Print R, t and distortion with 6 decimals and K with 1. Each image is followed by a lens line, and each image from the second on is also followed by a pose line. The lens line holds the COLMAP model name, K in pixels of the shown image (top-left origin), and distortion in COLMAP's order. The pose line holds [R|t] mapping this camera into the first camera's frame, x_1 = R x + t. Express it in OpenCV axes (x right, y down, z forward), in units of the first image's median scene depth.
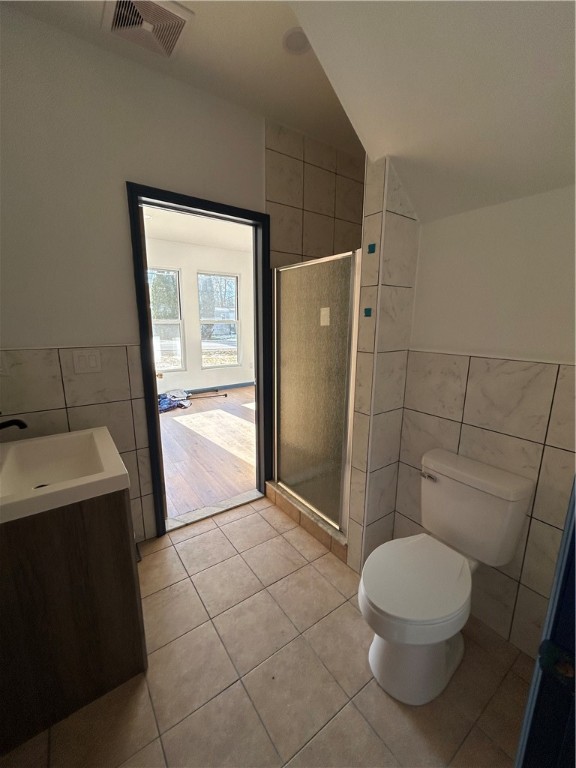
lens RADIAL K [[311.1, 0, 288.7], [0, 311.1, 385.4], [0, 0, 1]] dist [0.003824, -0.001272]
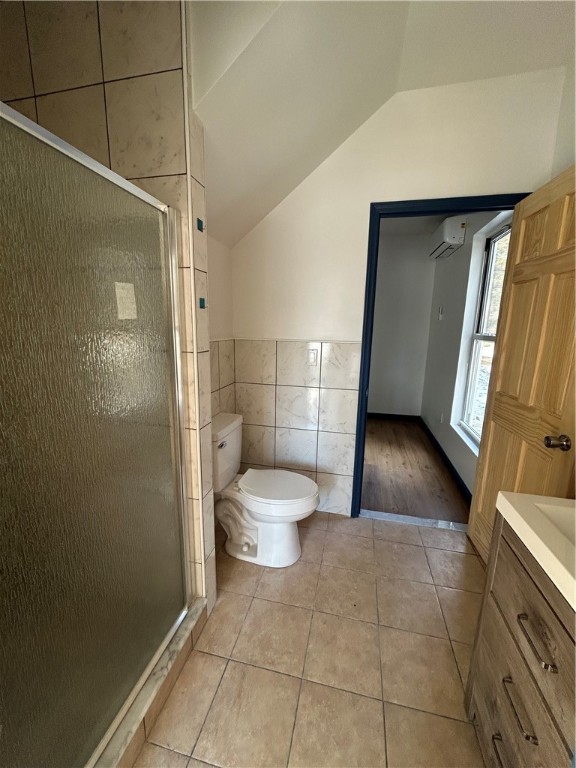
lens RADIAL K [[311.1, 0, 288.2], [0, 311.1, 384.2], [0, 0, 1]] dist [0.003824, -0.001272]
pose [[-0.664785, -0.159684, 0.729768, -0.508218], [0.127942, 0.938116, 0.321822, -0.256993], [-0.735997, 0.307310, -0.603215, 1.328598]]
